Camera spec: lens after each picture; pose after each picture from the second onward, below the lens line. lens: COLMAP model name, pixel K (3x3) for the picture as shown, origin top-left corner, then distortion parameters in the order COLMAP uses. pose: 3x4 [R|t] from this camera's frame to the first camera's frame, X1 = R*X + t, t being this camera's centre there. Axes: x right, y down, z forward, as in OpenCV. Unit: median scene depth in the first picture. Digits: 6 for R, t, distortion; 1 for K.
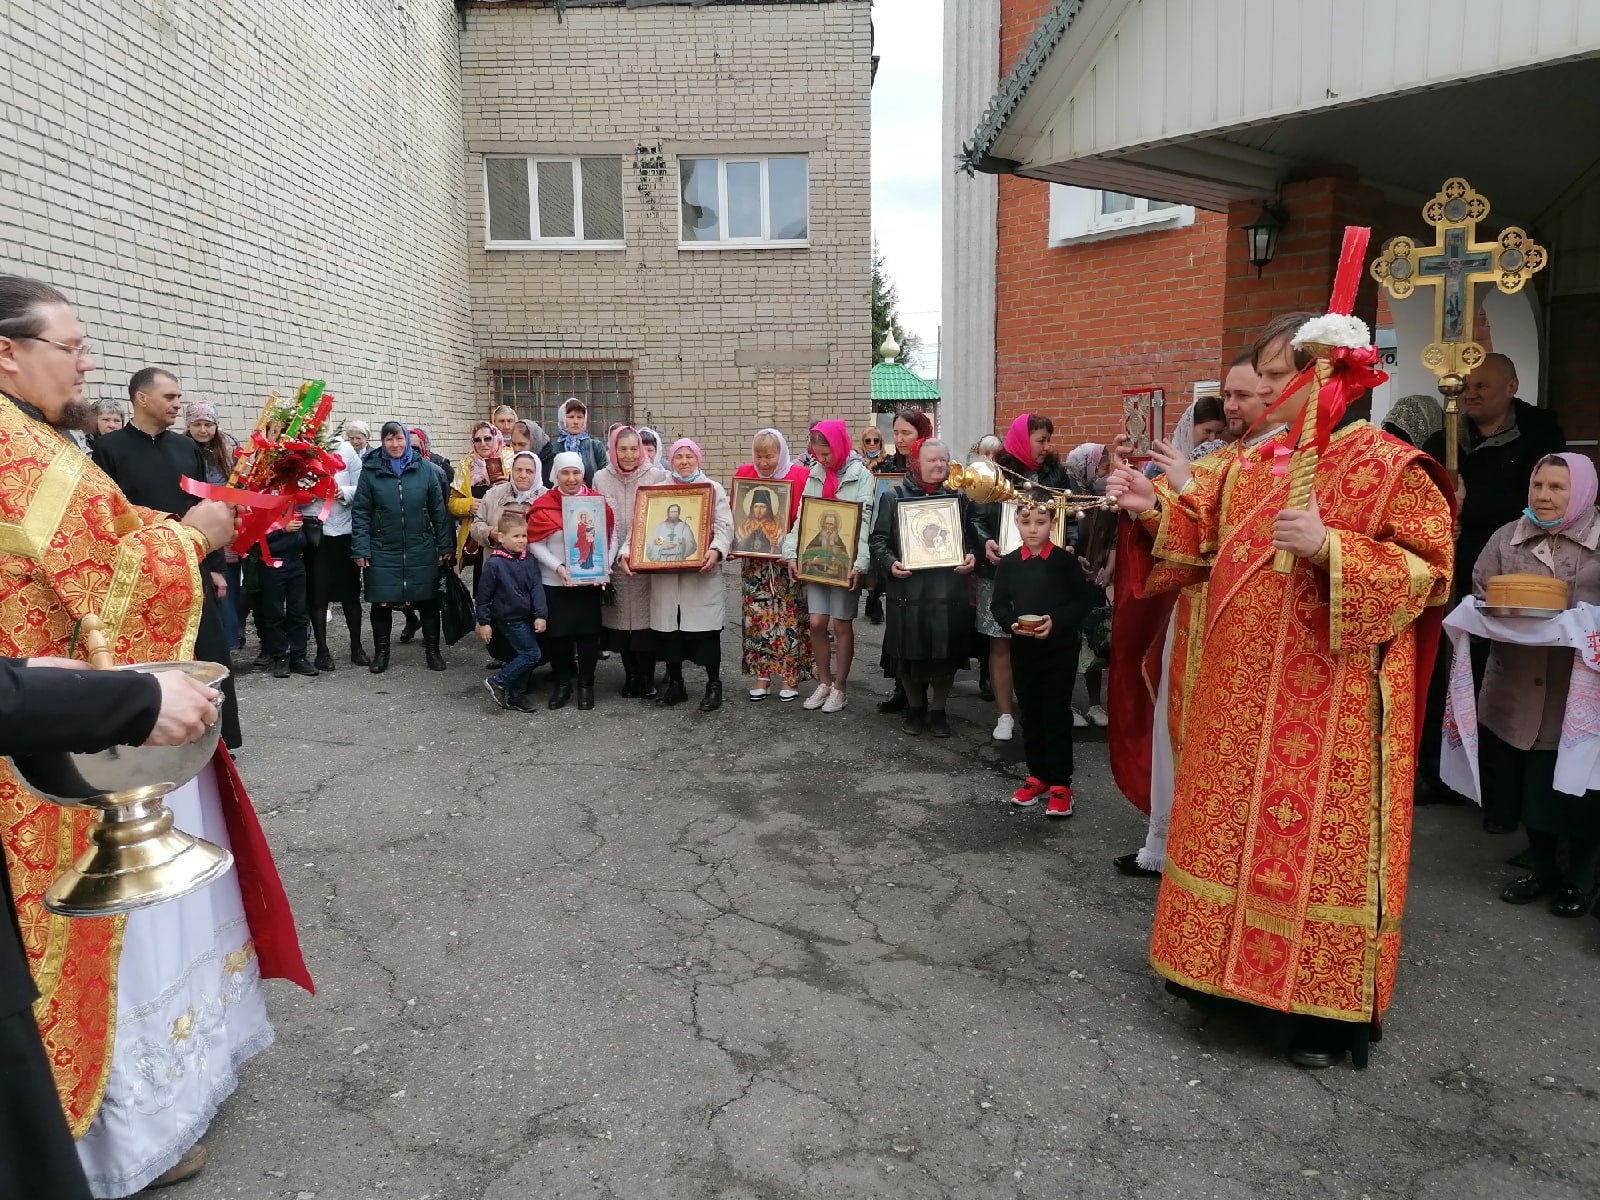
lens RADIAL K [[1160.1, 0, 793.3], [0, 1160.1, 596.6], [0, 0, 1]] dist [0.047718, -0.045073]
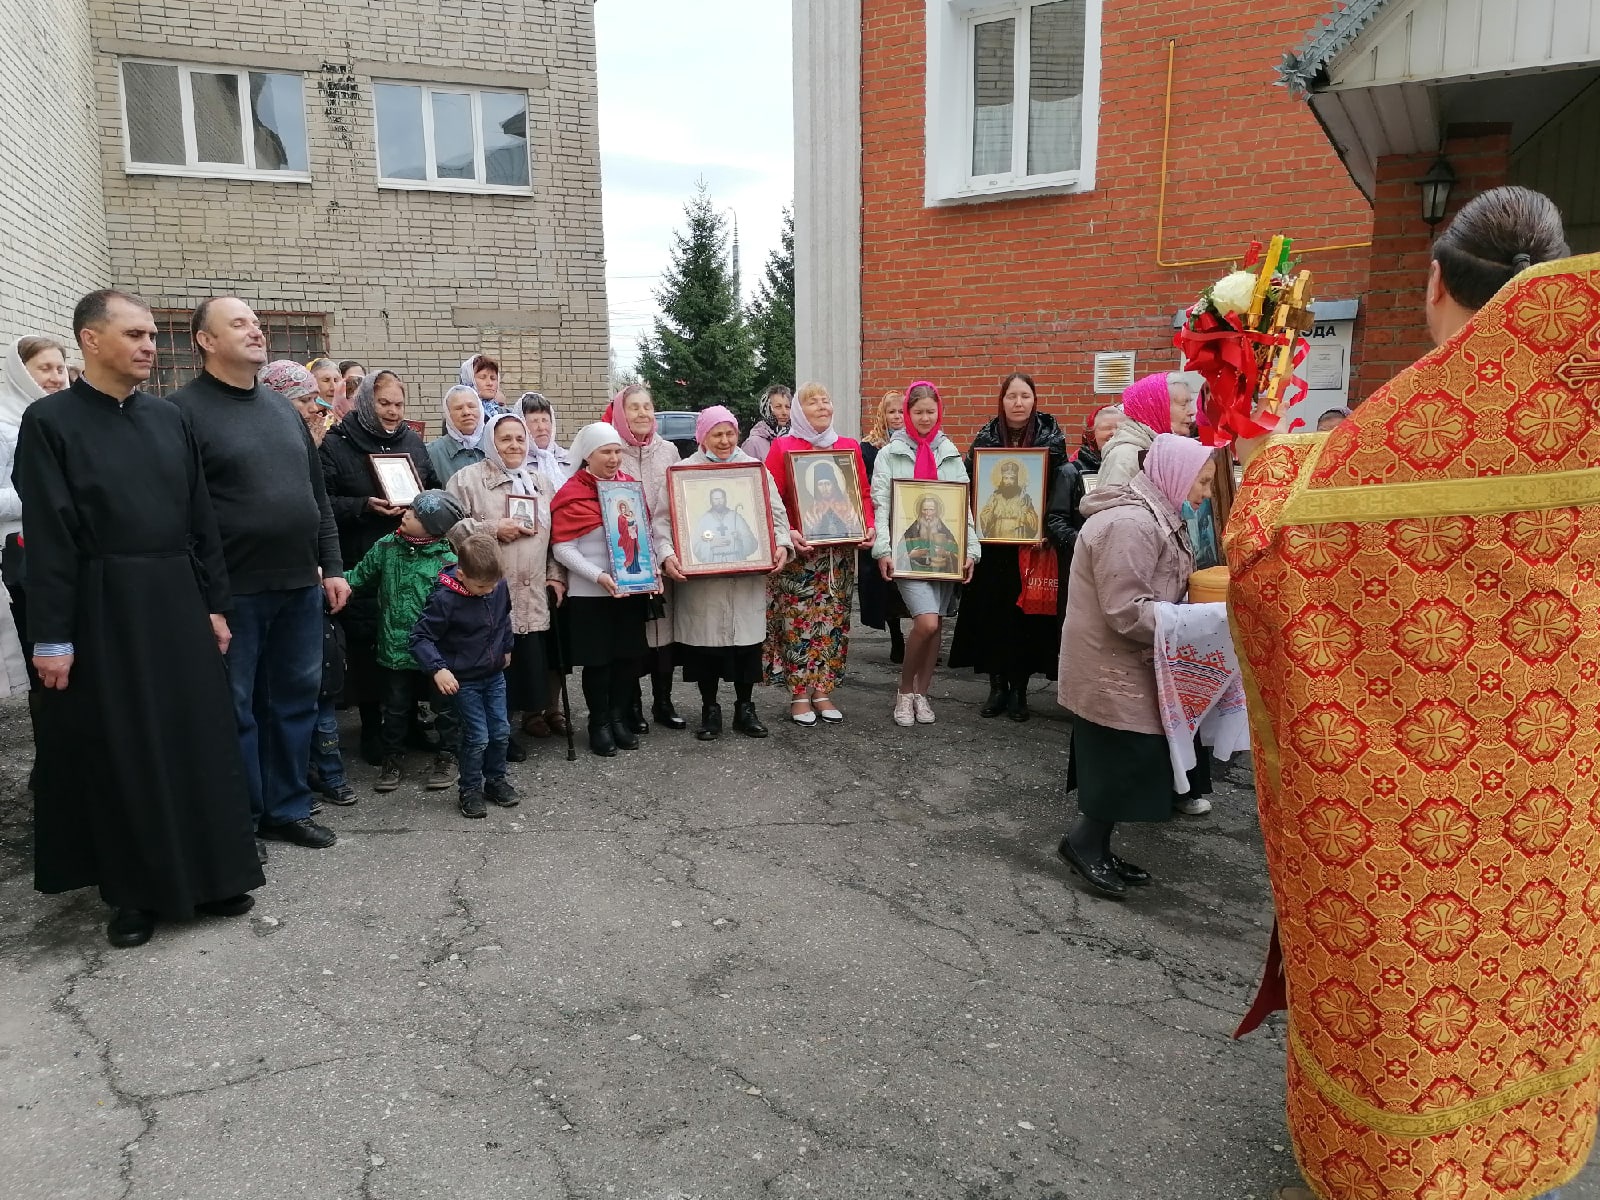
lens RADIAL K [[1147.0, 0, 756.1], [0, 1147.0, 604.4], [0, 0, 1]] dist [0.077939, -0.119694]
pose [[0.941726, -0.052079, 0.332324, -0.237191], [0.041595, 0.998389, 0.038590, -0.018480], [-0.333798, -0.022518, 0.942376, 0.151133]]
